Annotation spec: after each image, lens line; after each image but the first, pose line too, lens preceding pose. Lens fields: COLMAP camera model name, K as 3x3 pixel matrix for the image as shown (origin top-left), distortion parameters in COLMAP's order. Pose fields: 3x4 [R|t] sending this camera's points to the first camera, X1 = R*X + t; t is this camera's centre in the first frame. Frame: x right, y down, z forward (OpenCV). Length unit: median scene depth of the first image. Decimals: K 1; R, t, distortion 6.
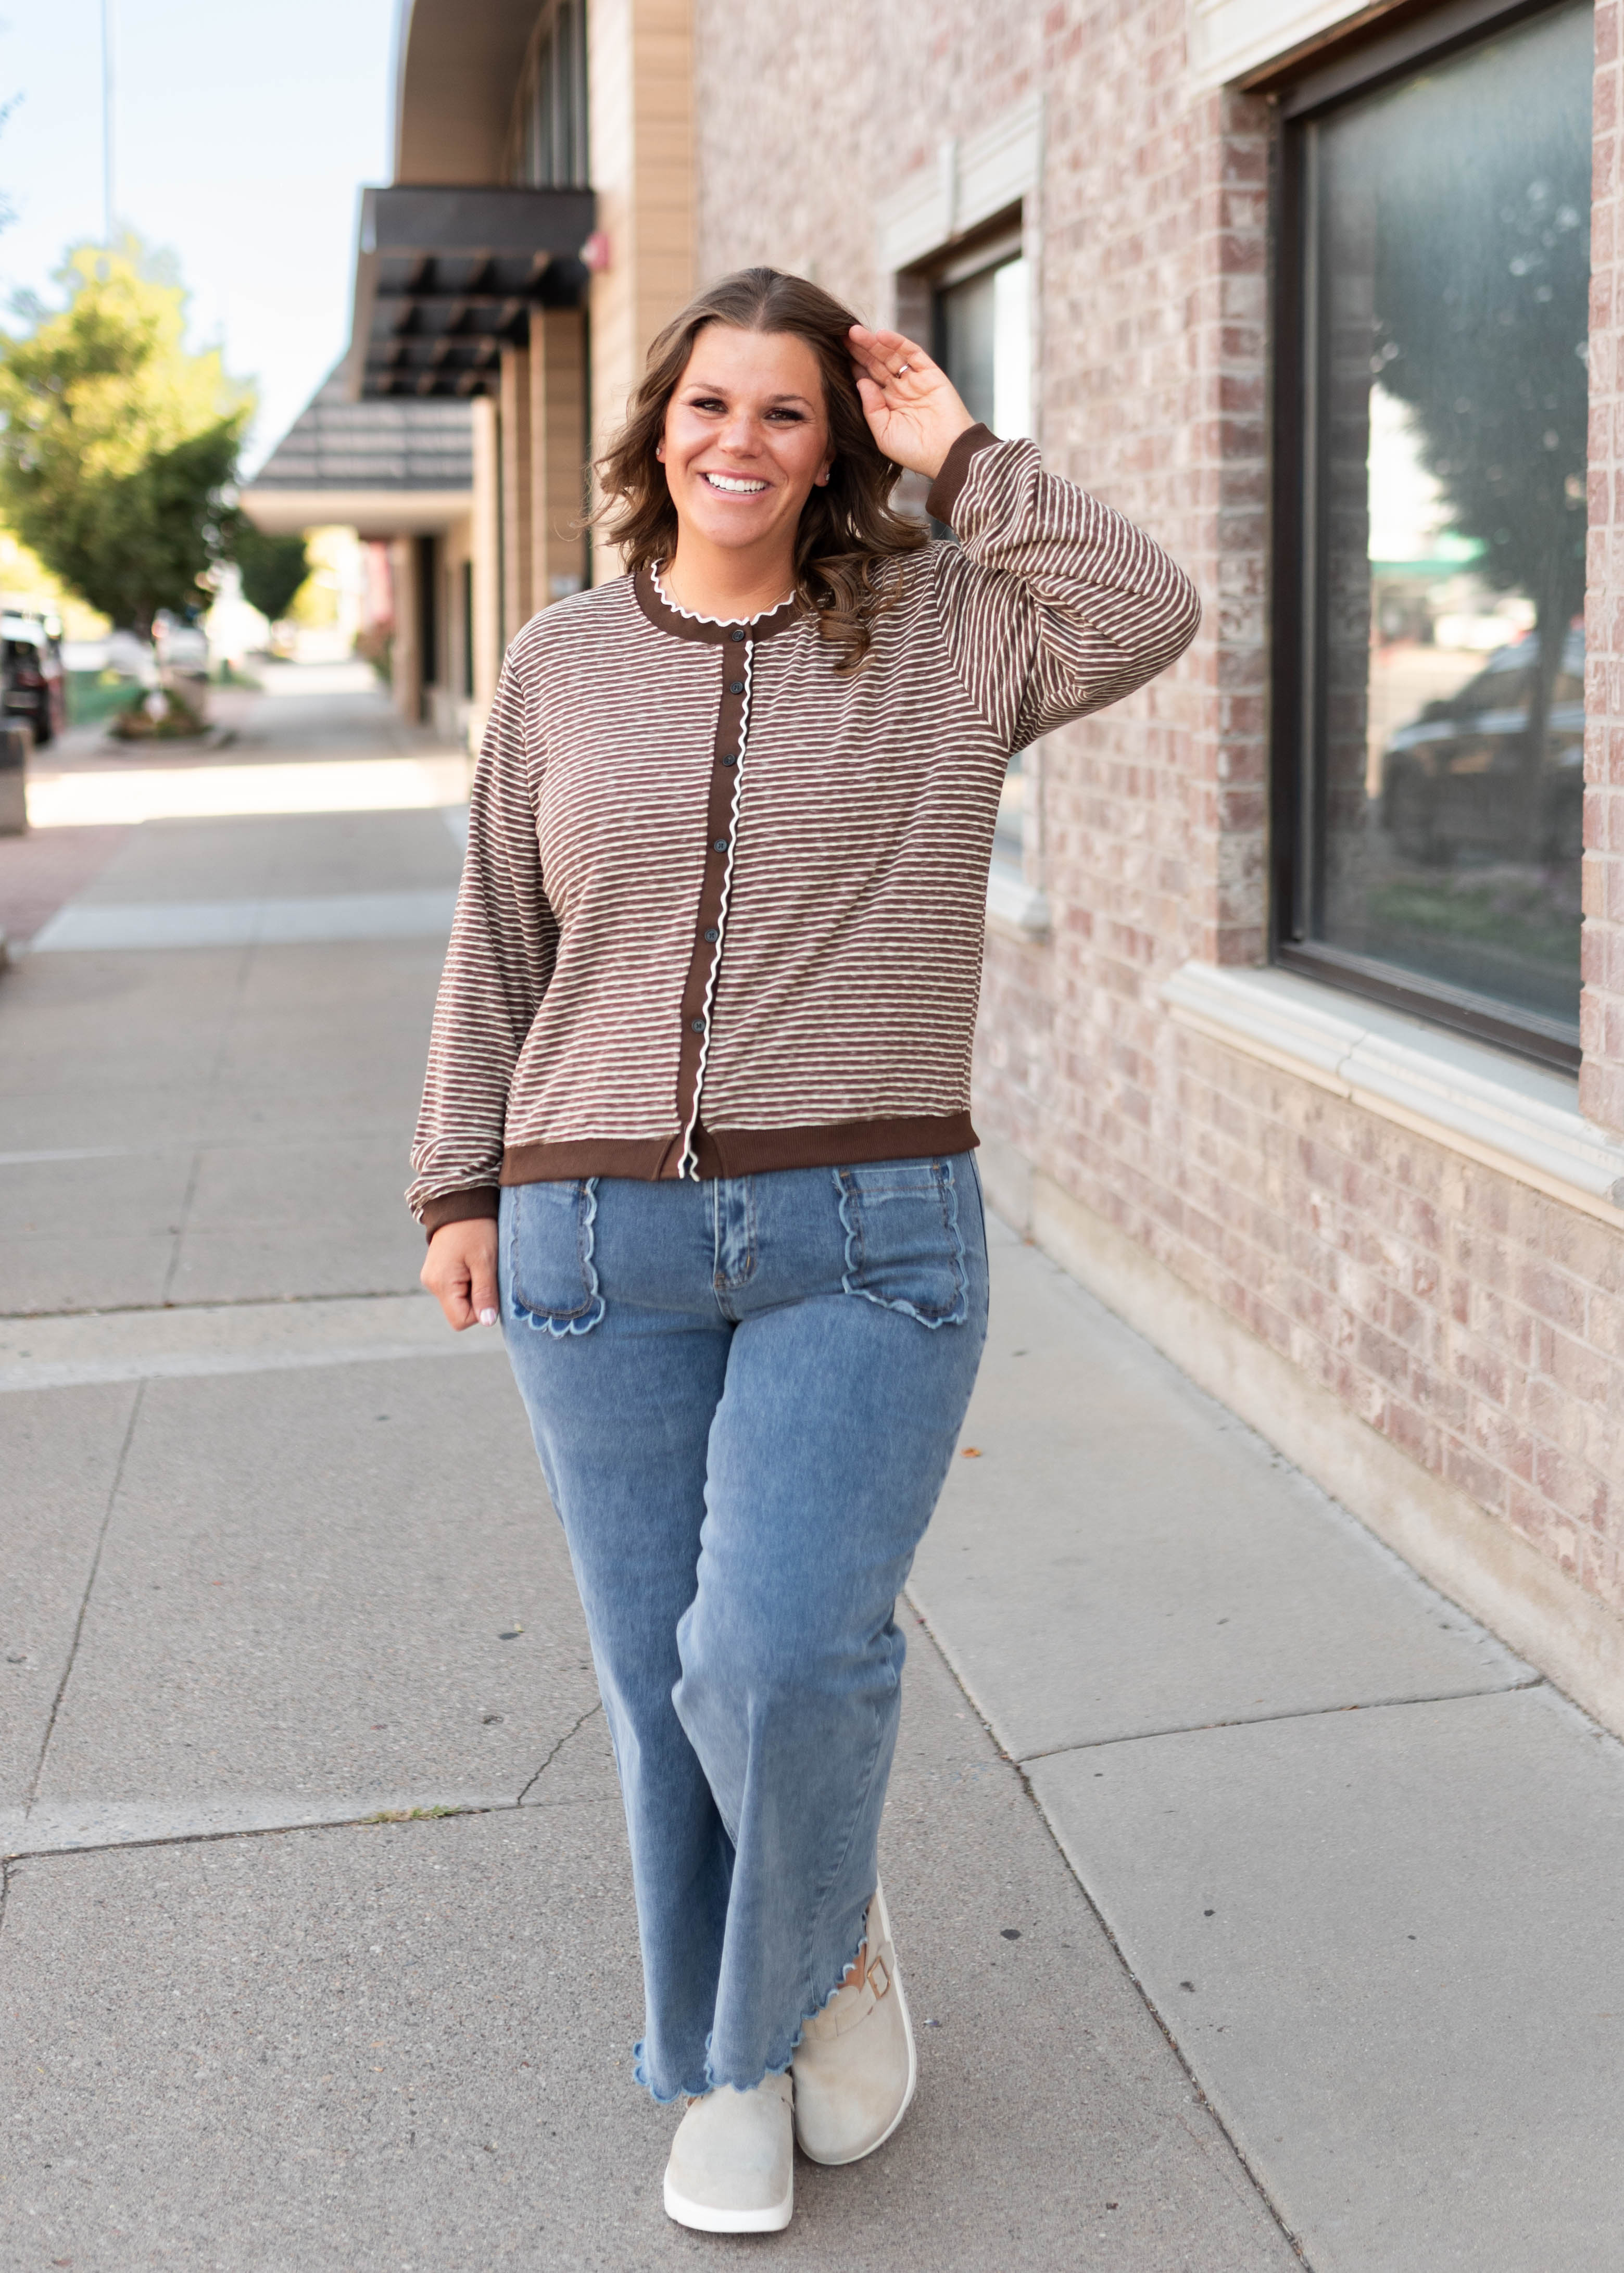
lens RADIAL K [[3553.0, 0, 801.3], [0, 3553.0, 949.9], [0, 0, 1]] dist [0.031981, 0.000000]
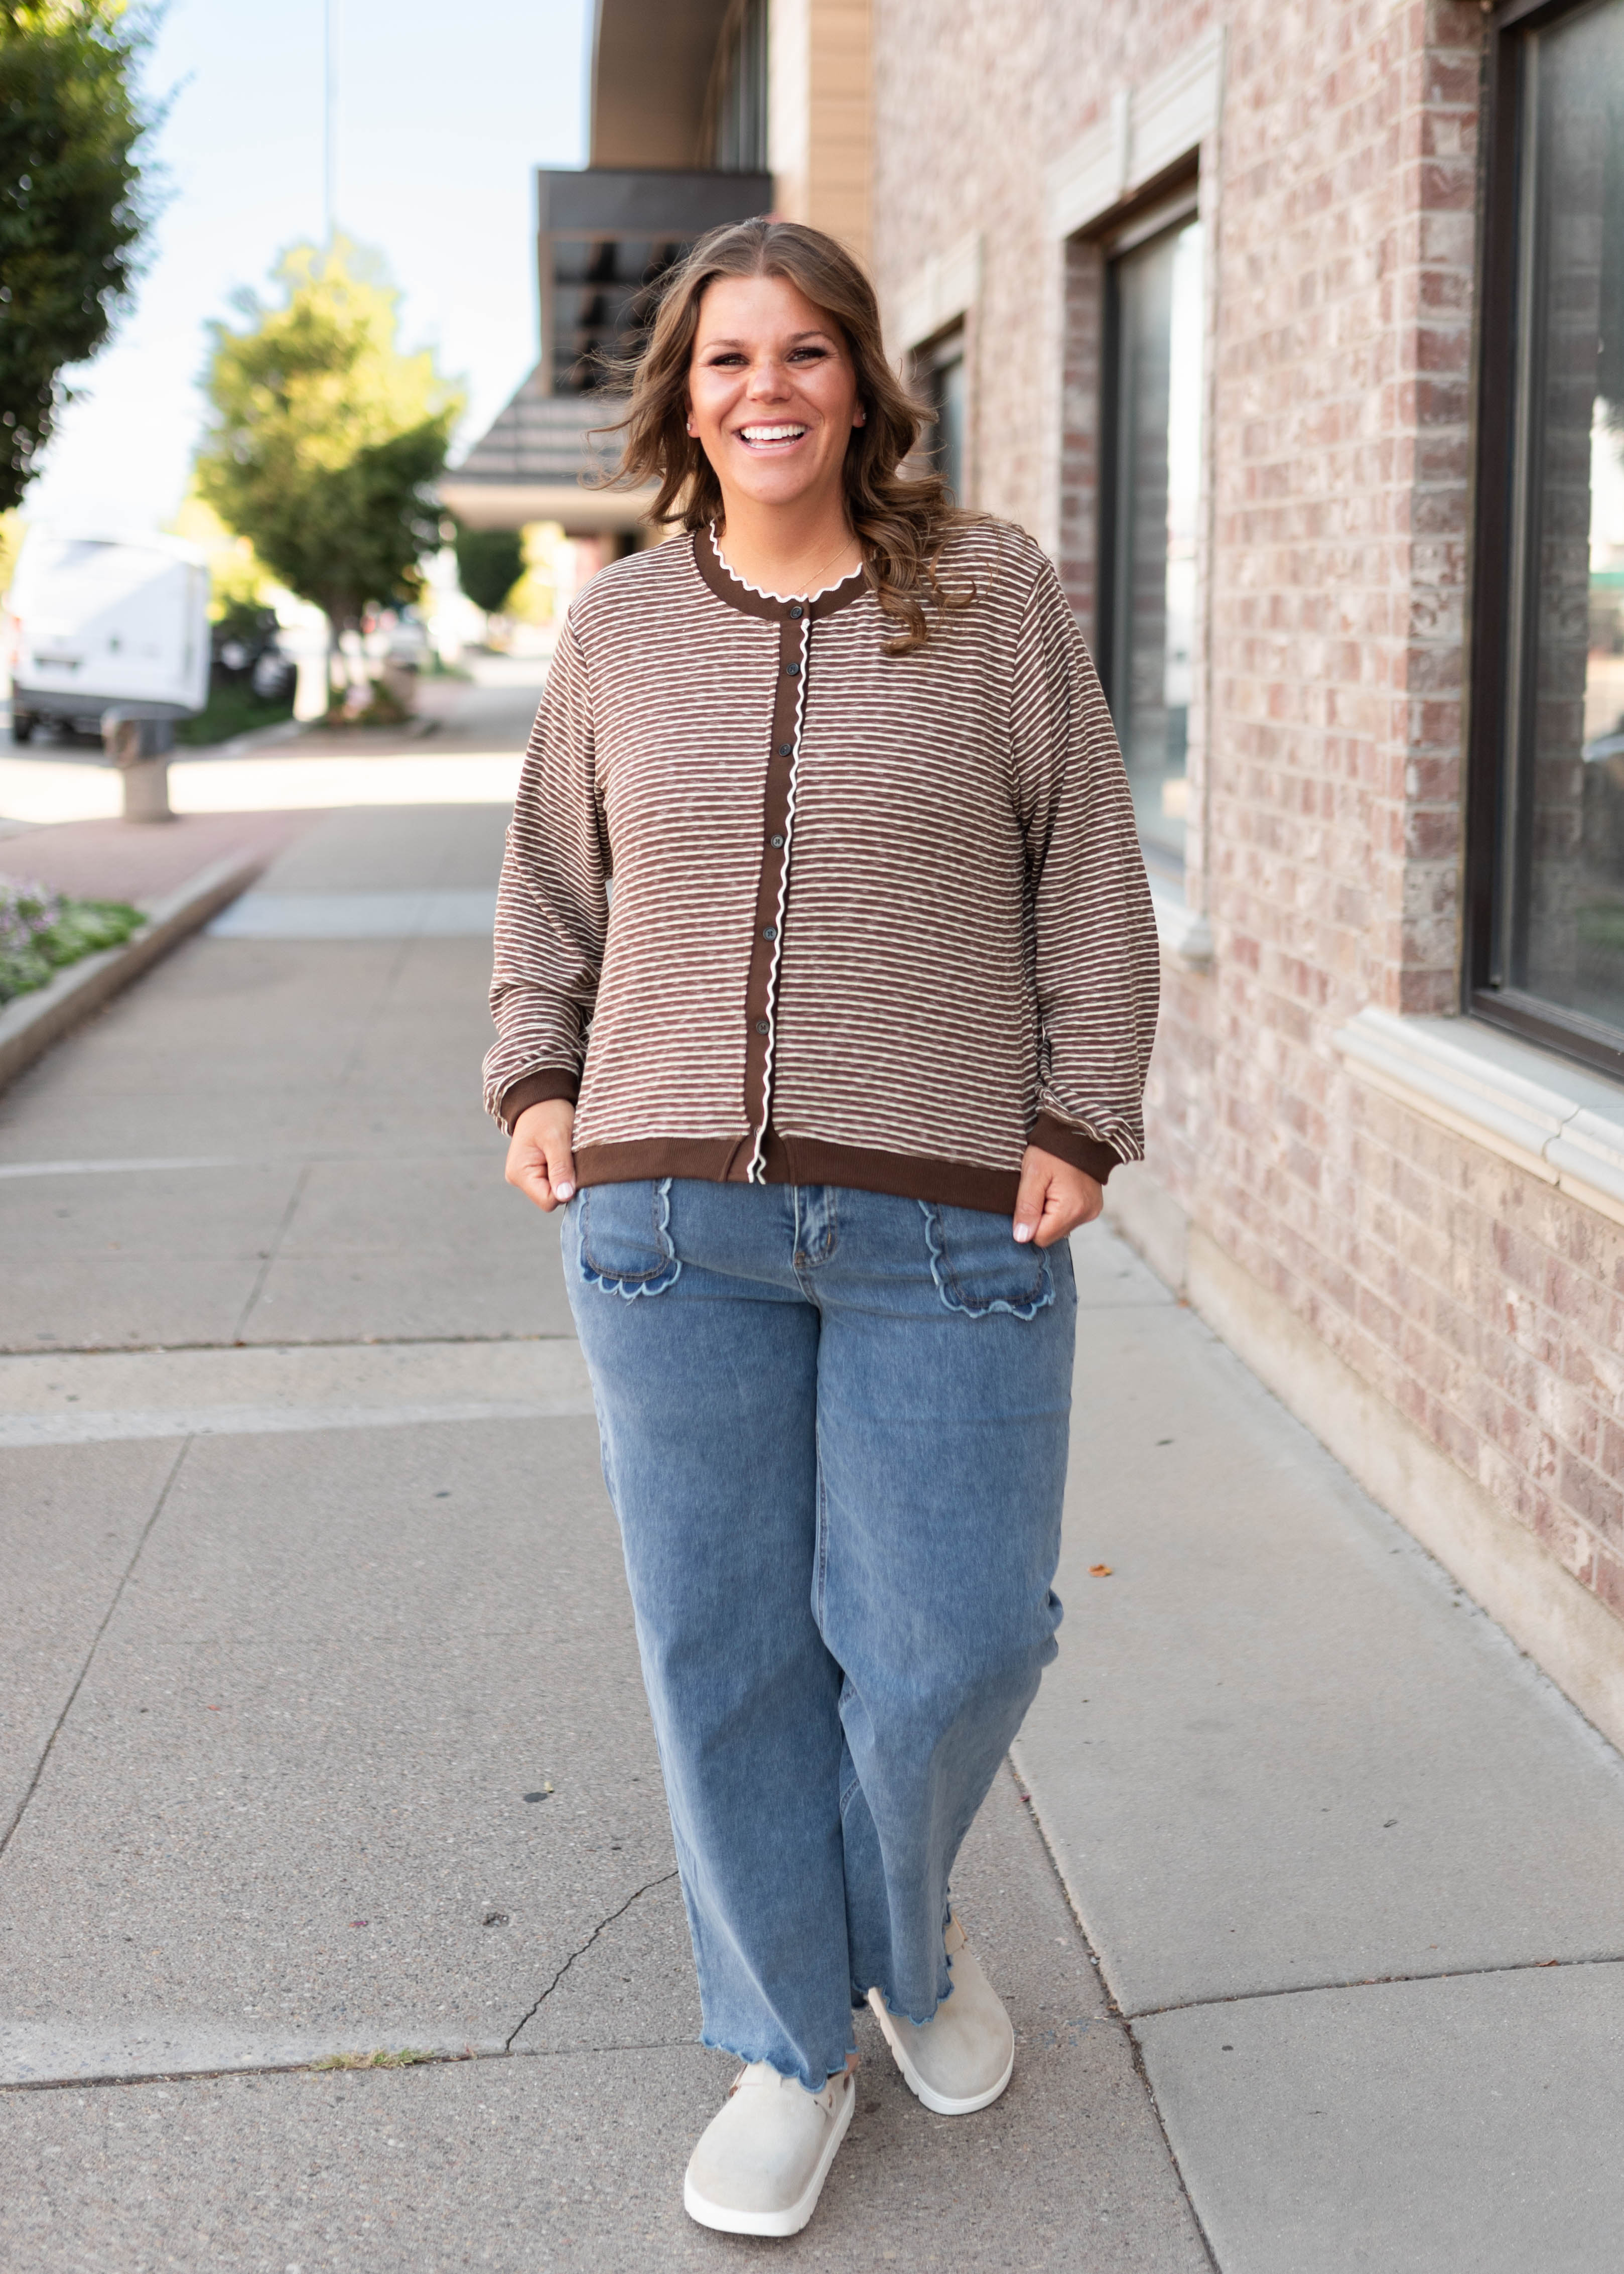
lens RADIAL K [[3075.6, 0, 788.3], [0, 3075.6, 896.5], [0, 0, 1]] dist [0.019249, 0.000000]
pose [[0.996471, 0.021787, -0.081063, 0.028748], [-0.022270, 0.999739, -0.005051, -0.016789], [0.080932, 0.006839, 0.996696, 0.241292]]
